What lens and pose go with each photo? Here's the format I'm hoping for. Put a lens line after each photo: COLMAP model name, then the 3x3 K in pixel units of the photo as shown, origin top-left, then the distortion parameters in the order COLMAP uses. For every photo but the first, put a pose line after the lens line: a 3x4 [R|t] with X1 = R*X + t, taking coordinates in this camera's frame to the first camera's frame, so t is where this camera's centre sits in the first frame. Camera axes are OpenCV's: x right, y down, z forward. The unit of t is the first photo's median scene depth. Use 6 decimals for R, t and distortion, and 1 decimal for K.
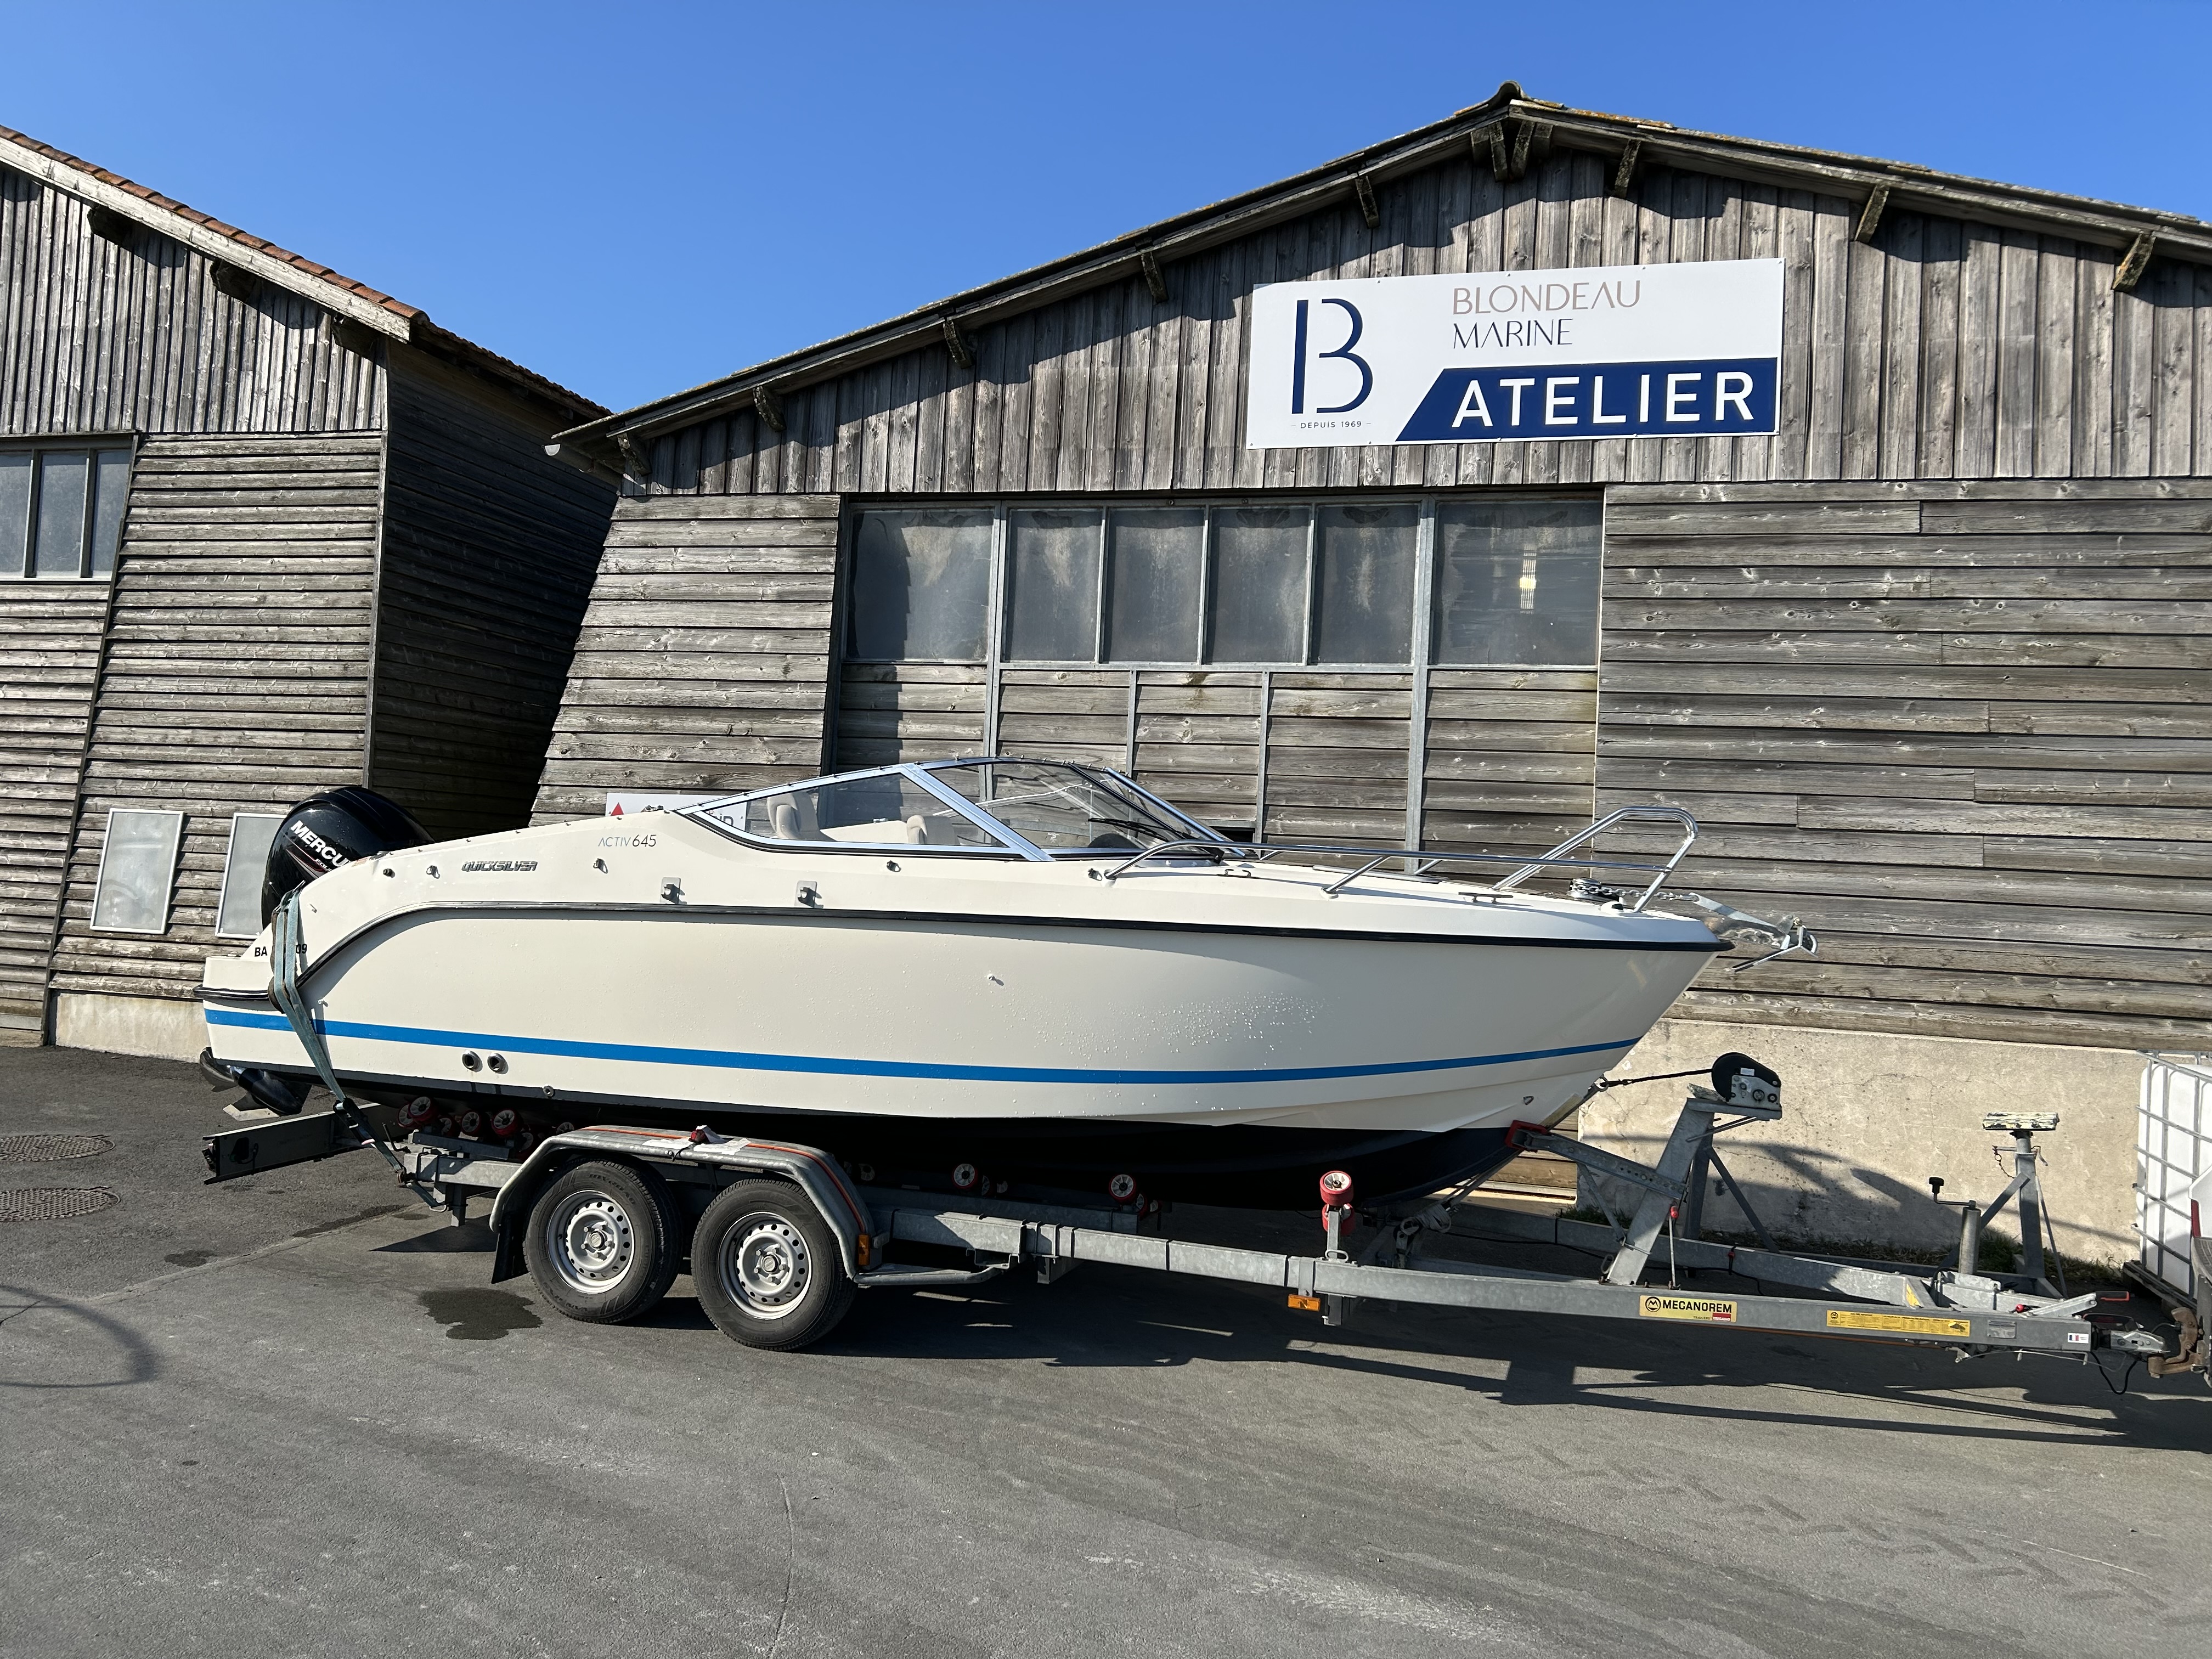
lens RADIAL K [[1611.7, 0, 1045.8], [0, 1611.7, 823.5], [0, 0, 1]] dist [0.067872, -0.096083]
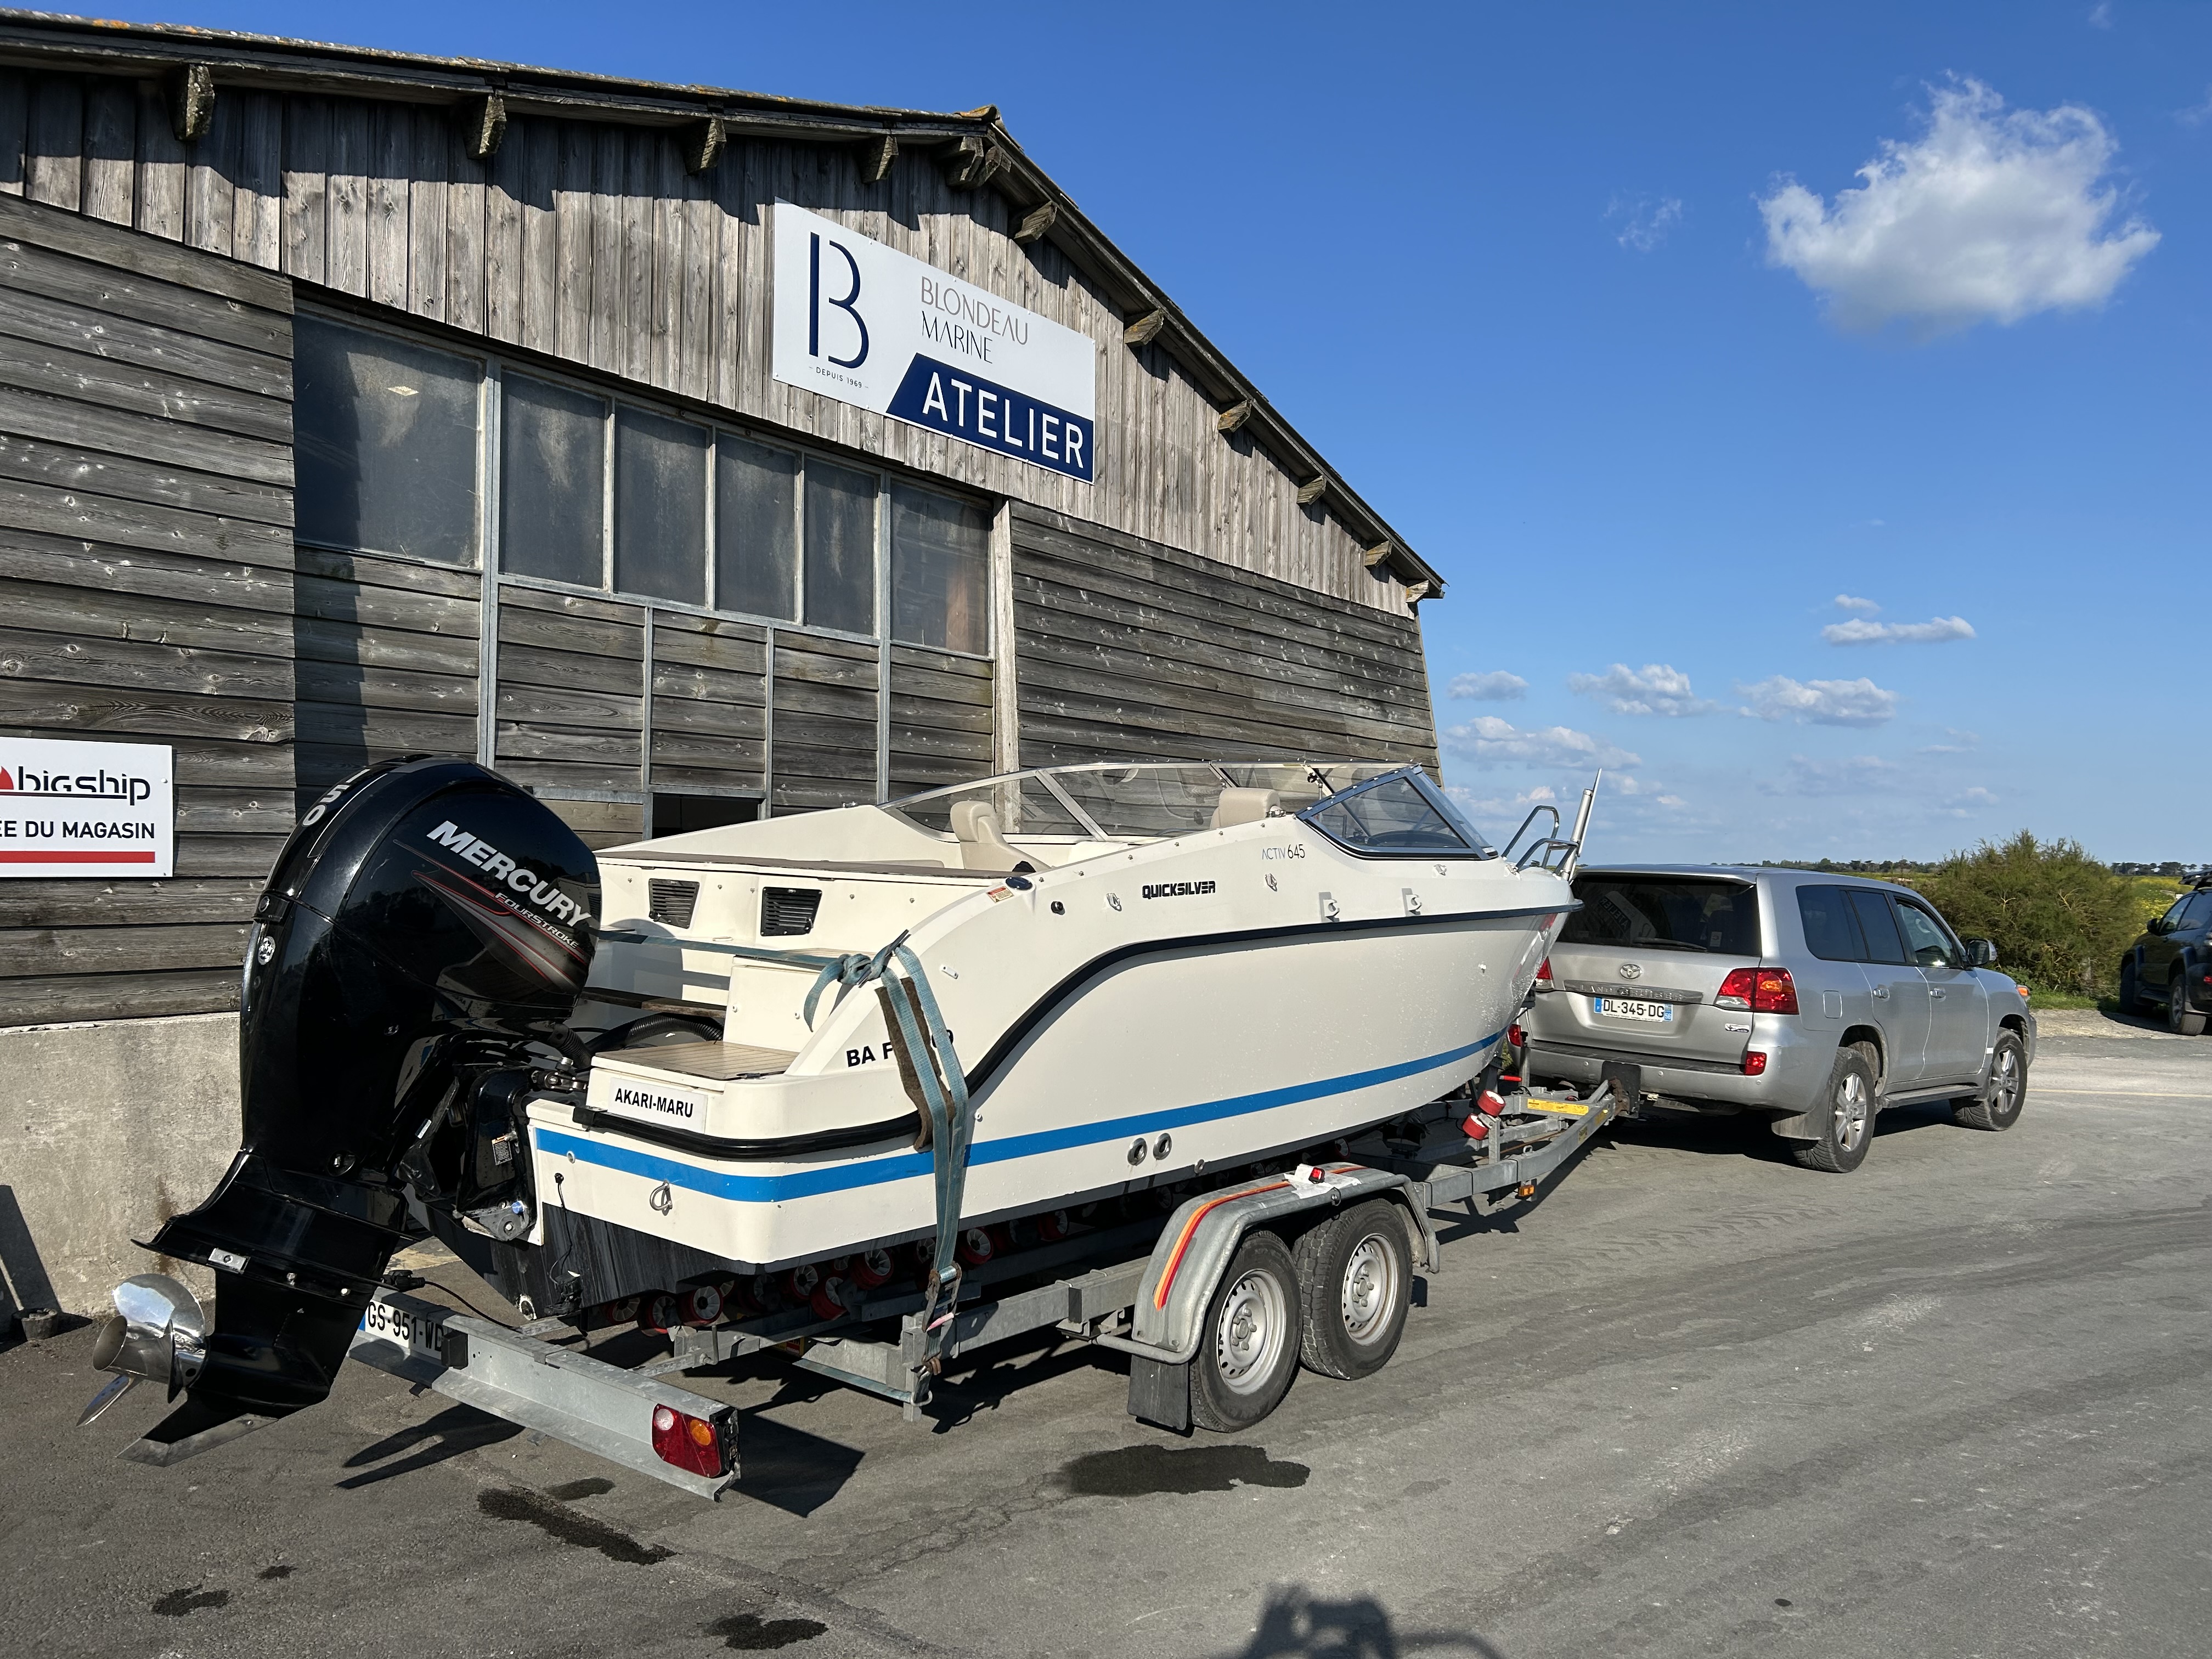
lens RADIAL K [[1645.9, 0, 1129.0], [0, 1645.9, 841.7], [0, 0, 1]] dist [0.065141, -0.077384]
pose [[0.361913, -0.028541, 0.931775, -0.695686], [-0.027034, 0.998789, 0.041094, -0.017558], [-0.931820, -0.040062, 0.360704, 0.486362]]
